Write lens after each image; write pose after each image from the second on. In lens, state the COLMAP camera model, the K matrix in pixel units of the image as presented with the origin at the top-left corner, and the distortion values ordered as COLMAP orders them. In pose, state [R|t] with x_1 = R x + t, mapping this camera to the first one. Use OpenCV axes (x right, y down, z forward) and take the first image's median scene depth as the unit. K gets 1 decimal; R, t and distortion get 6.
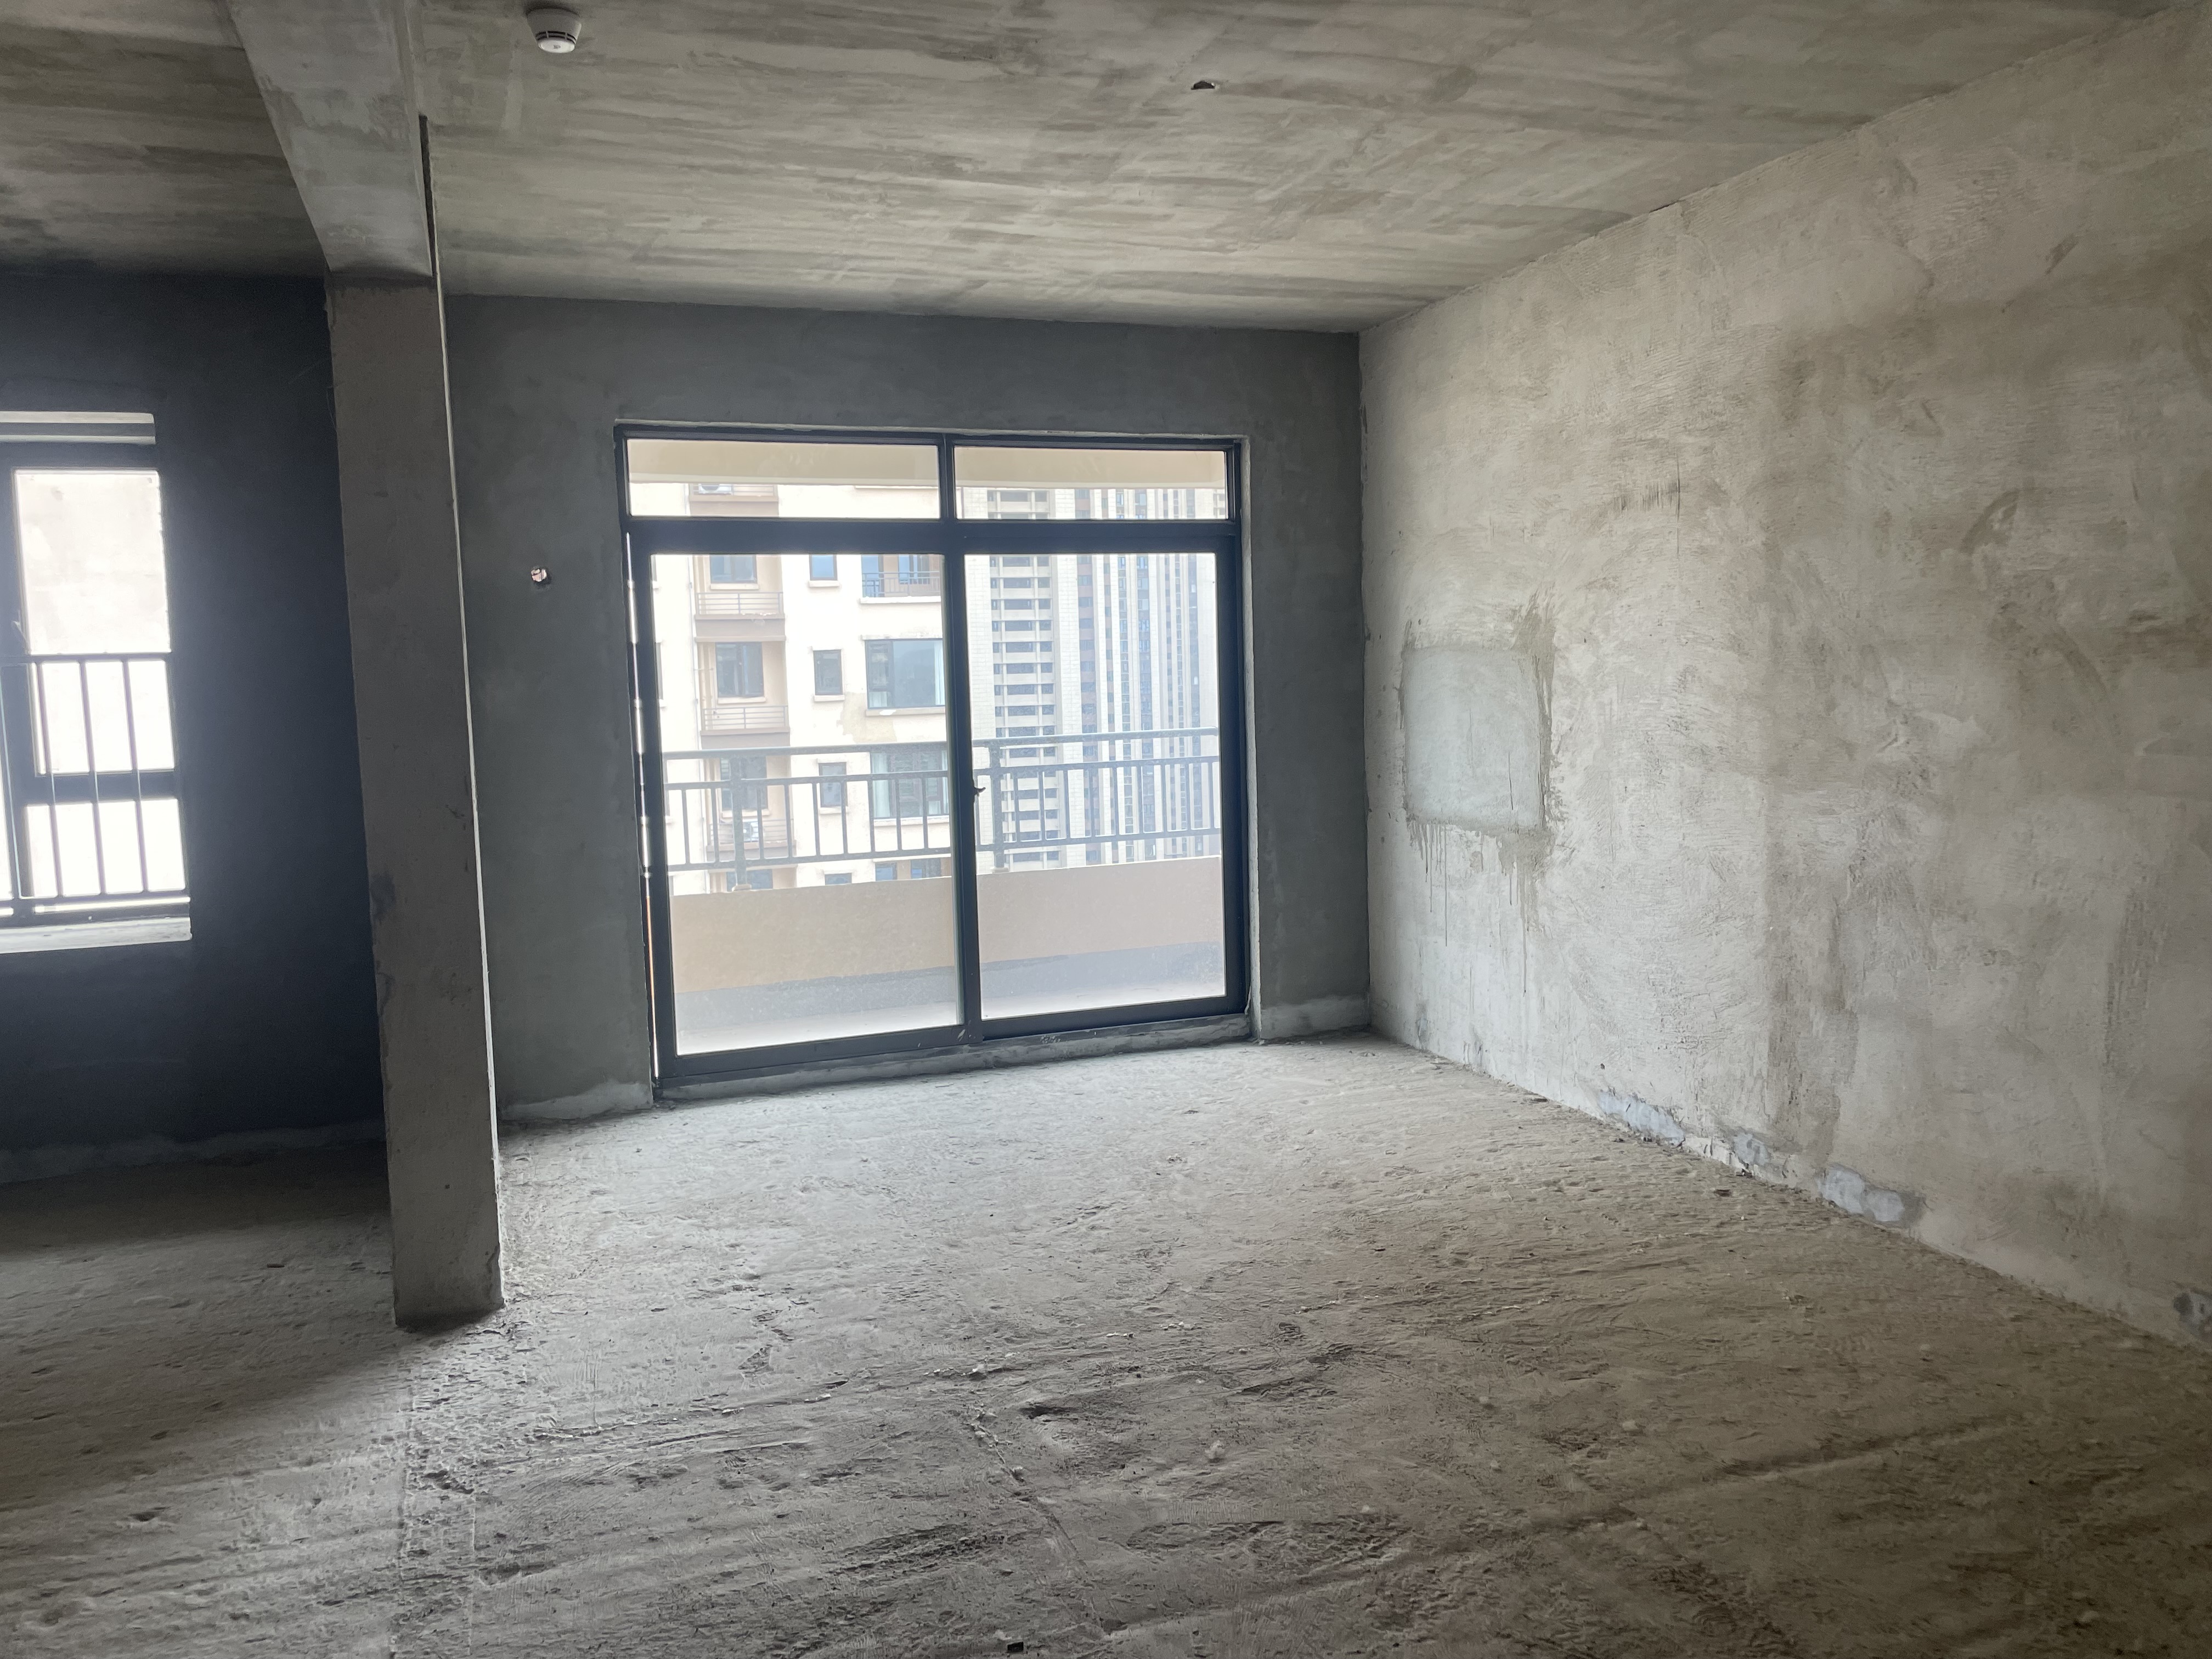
lens RADIAL K [[1652.4, 0, 1089.5], [0, 1652.4, 822.8], [0, 0, 1]] dist [0.101103, -0.134696]
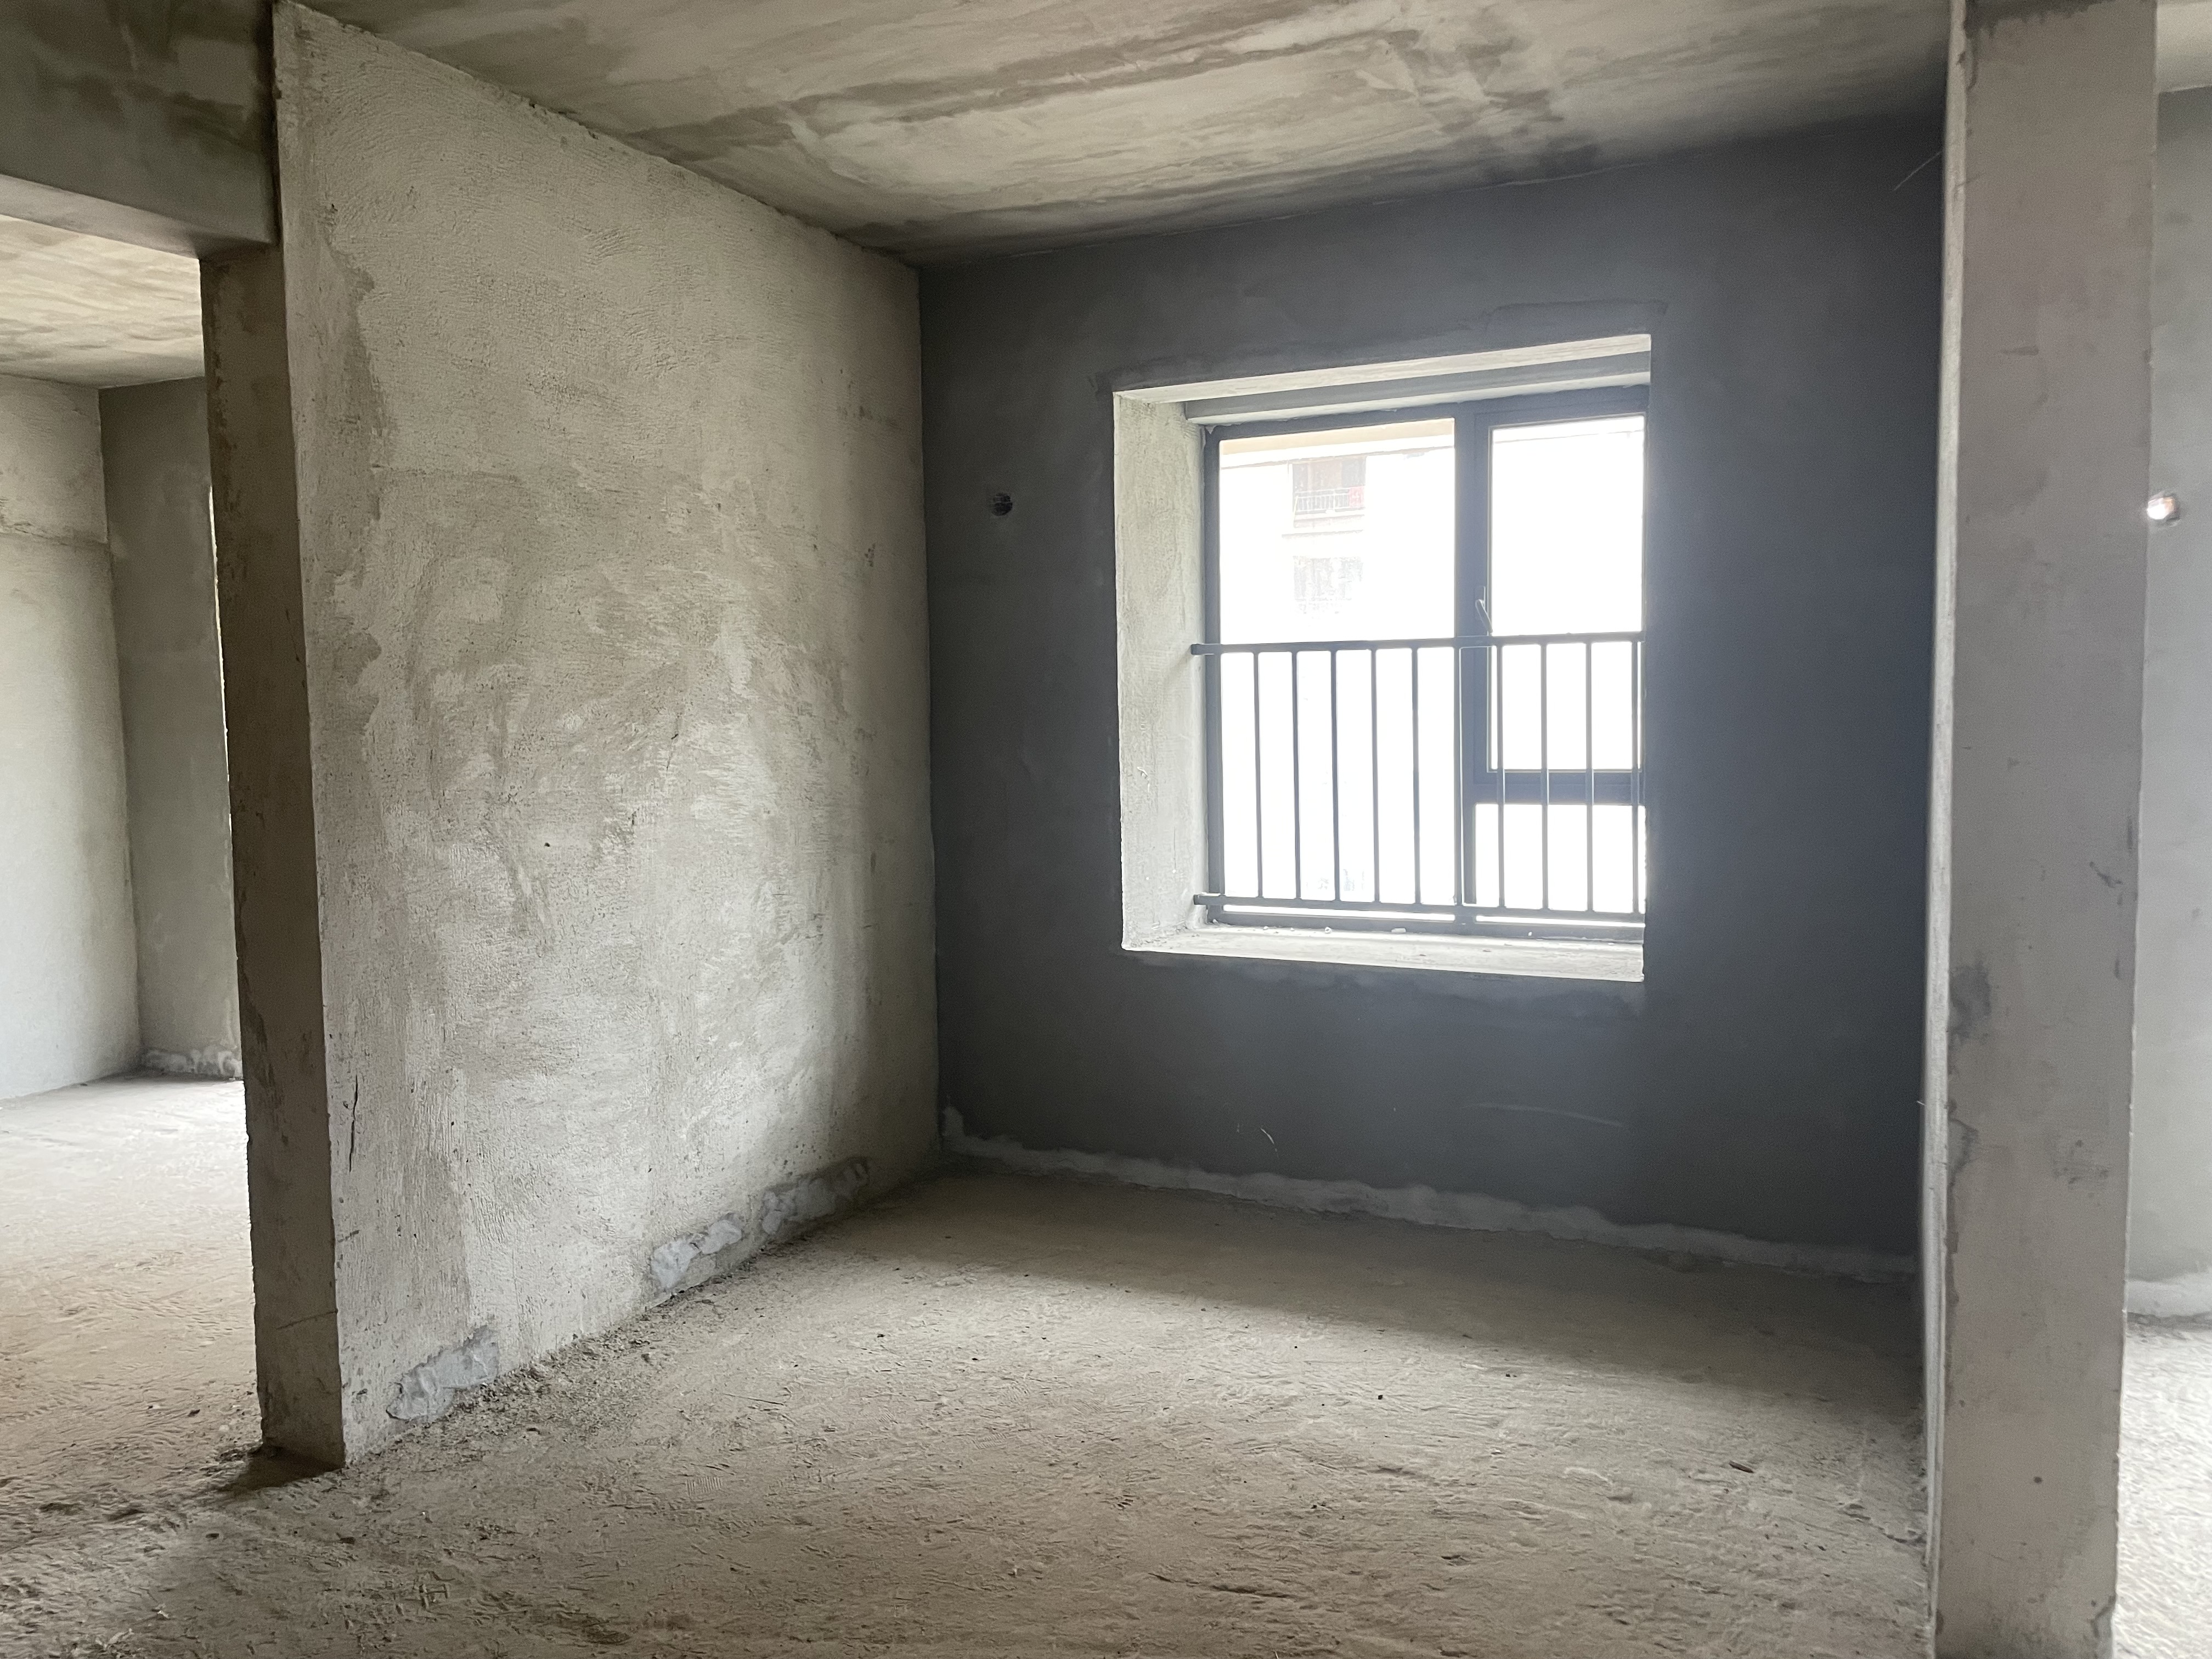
lens RADIAL K [[1652.4, 0, 1089.5], [0, 1652.4, 822.8], [0, 0, 1]] dist [0.101103, -0.134696]
pose [[0.707325, 0.066638, -0.703740, -0.150558], [-0.063986, 0.997495, 0.030141, -0.013569], [0.703986, 0.023710, 0.709817, 0.222103]]
